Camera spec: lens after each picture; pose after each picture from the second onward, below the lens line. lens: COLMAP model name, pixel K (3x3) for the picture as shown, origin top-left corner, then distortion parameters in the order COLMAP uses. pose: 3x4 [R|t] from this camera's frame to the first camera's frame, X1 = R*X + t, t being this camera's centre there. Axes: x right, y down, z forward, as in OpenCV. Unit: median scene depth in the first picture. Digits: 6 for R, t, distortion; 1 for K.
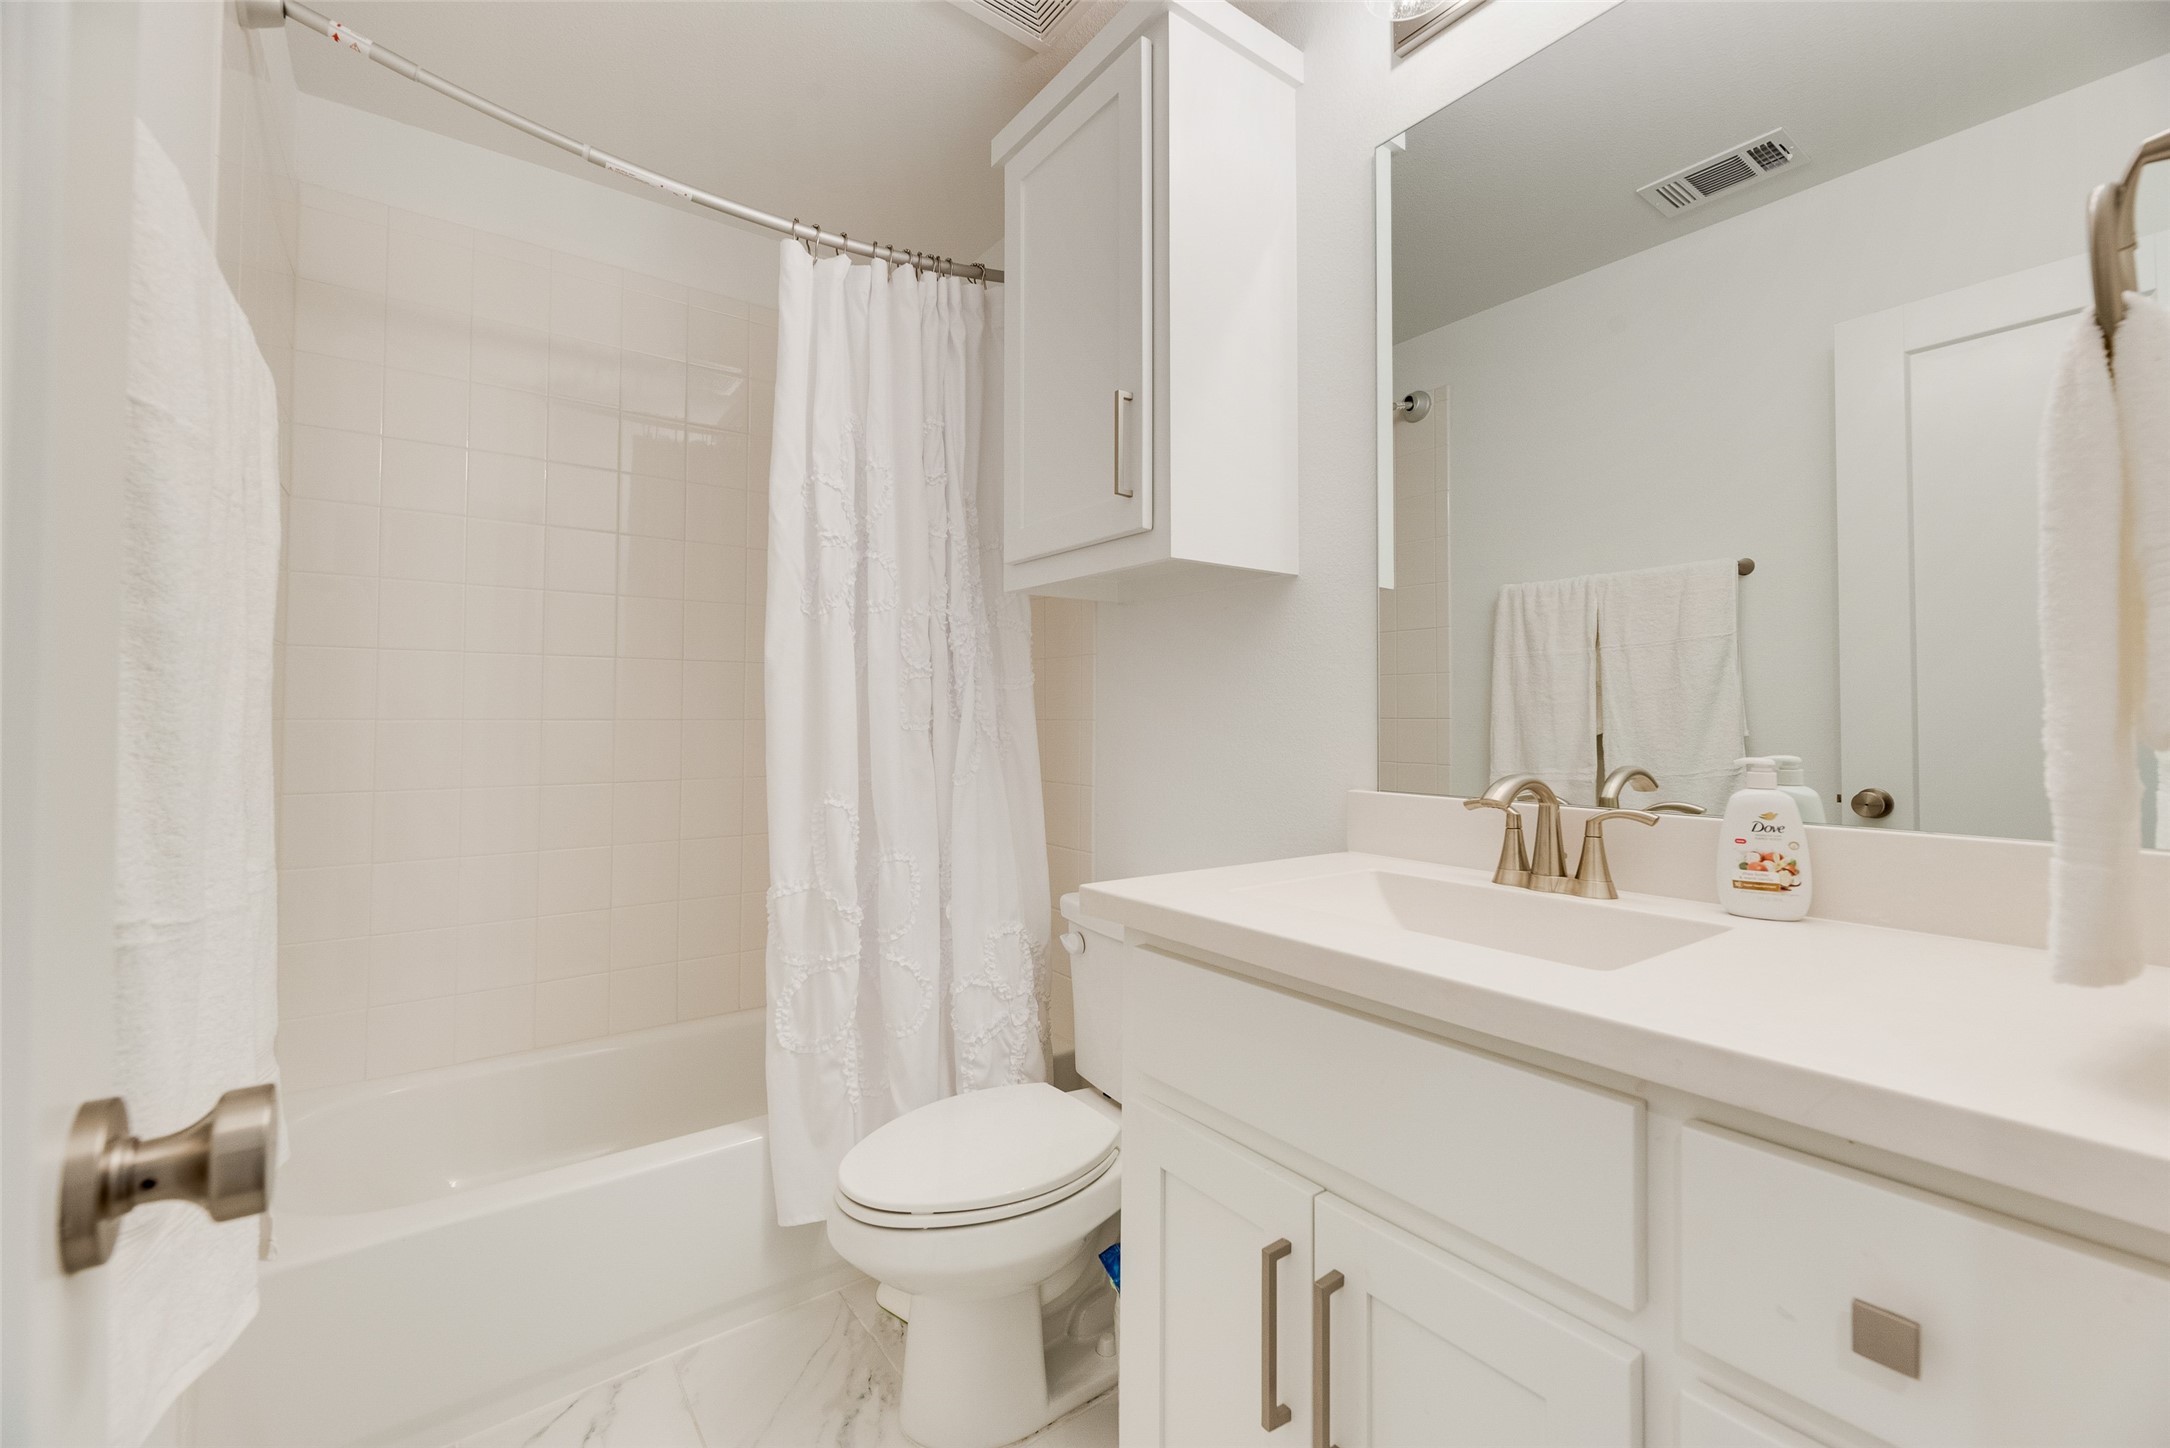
lens RADIAL K [[888.0, 0, 1071.6], [0, 888.0, 681.2], [0, 0, 1]] dist [0.027182, -0.030570]
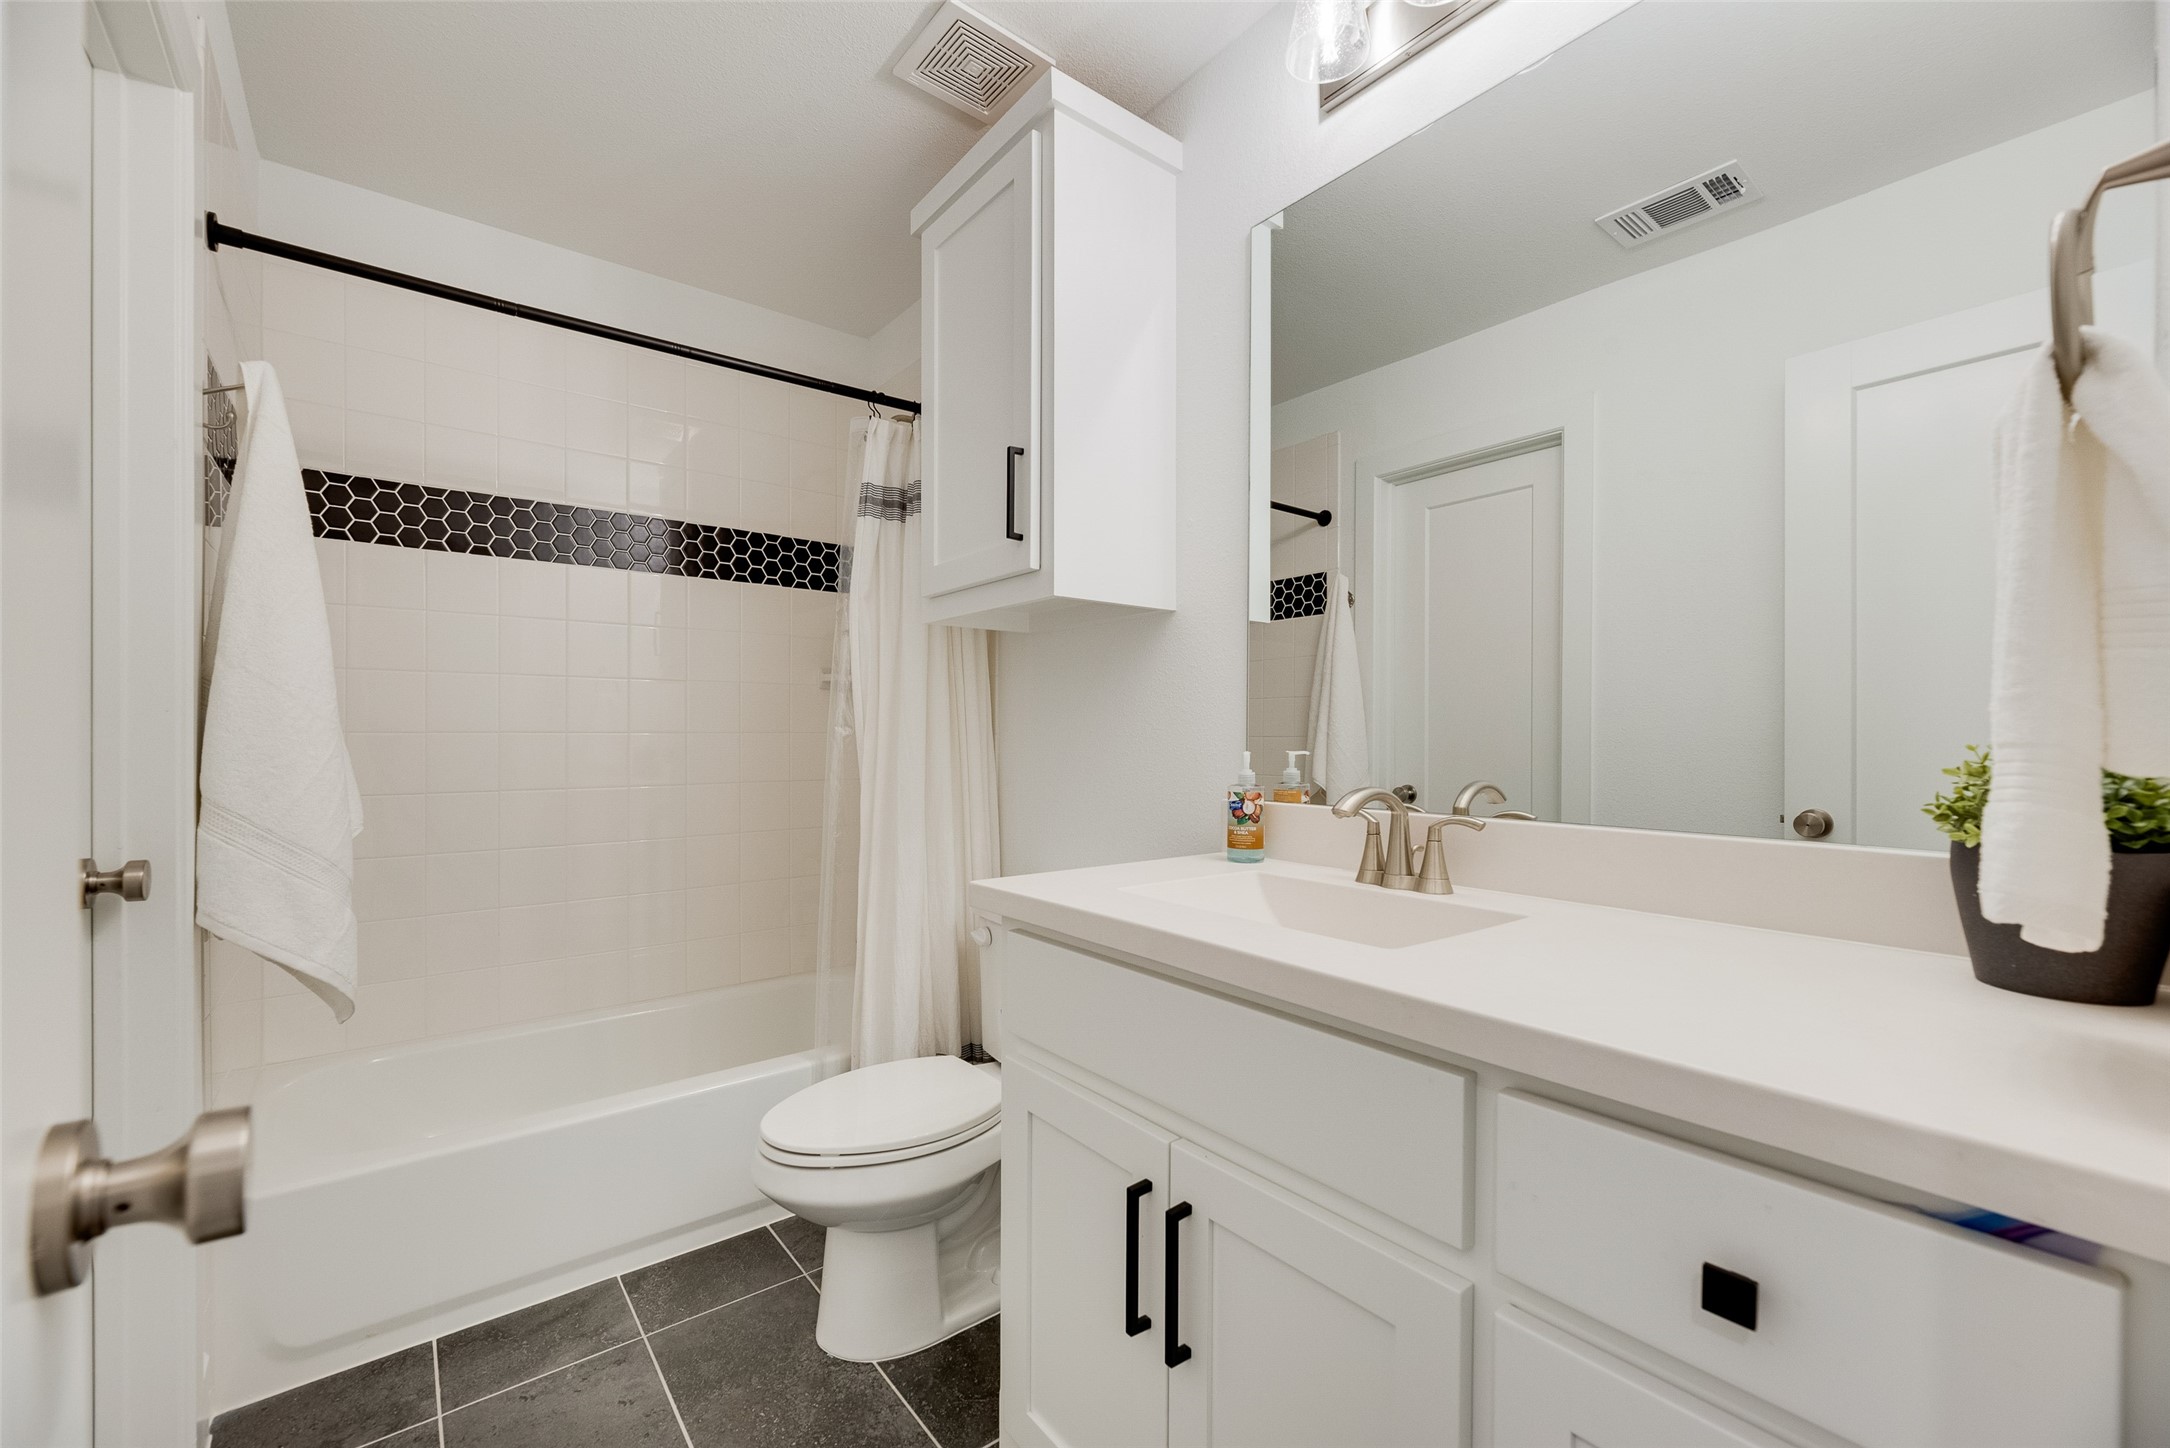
lens RADIAL K [[906.9, 0, 1085.0], [0, 906.9, 724.0], [0, 0, 1]] dist [-0.000593, -0.015816]
pose [[0.999687, 0.001937, 0.024927, 0.102740], [-0.002642, 0.999597, 0.028276, -0.006389], [-0.024862, -0.028333, 0.999289, -0.138837]]
